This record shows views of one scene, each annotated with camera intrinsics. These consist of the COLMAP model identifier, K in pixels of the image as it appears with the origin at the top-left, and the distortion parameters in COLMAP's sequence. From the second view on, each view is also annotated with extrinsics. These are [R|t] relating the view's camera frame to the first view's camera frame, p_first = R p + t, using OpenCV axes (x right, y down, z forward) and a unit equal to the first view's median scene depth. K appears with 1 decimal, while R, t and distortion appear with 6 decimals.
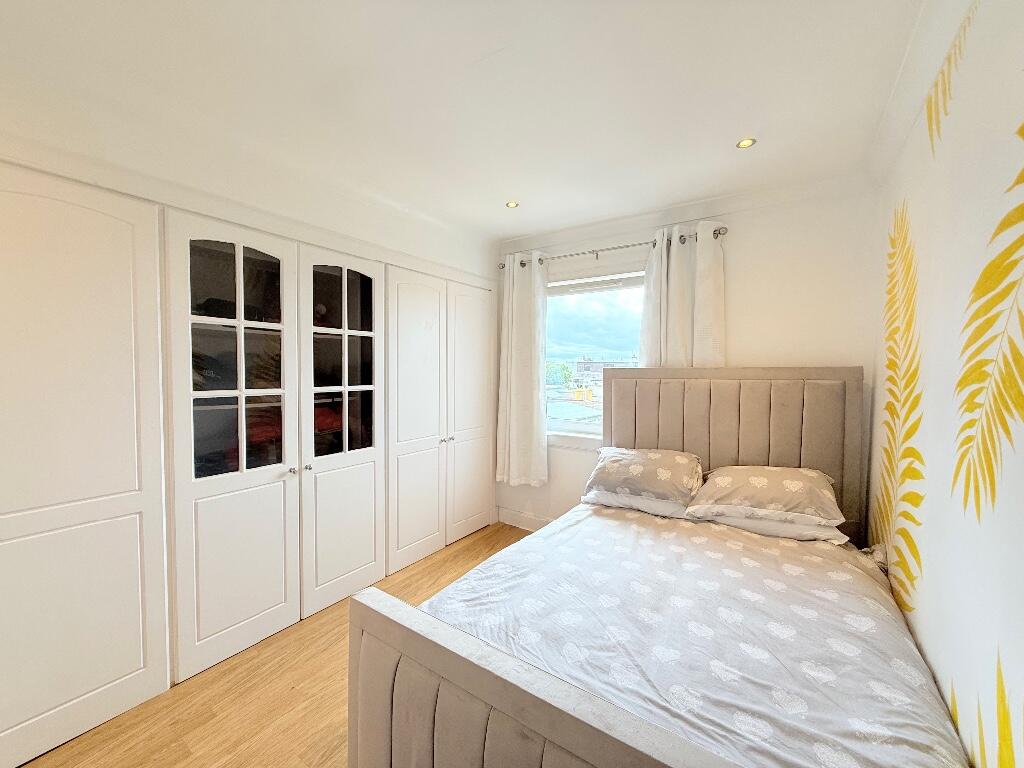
lens RADIAL K [[408.1, 0, 508.7], [0, 408.1, 380.9], [0, 0, 1]] dist [-0.007301, 0.000991]
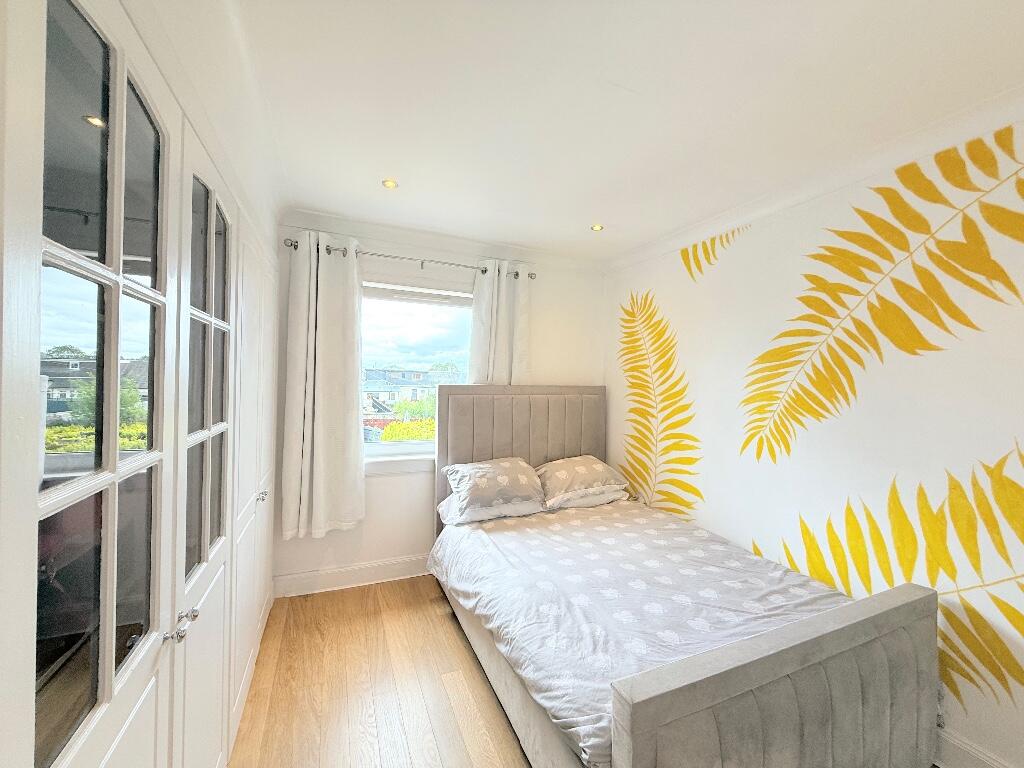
lens RADIAL K [[408.1, 0, 507.7], [0, 408.1, 382.0], [0, 0, 1]] dist [-0.007301, 0.000991]
pose [[0.533752, 0.004571, 0.845629, -0.698991], [0.003204, 0.999967, -0.007427, -0.040852], [-0.845635, 0.006673, 0.533720, 0.474693]]
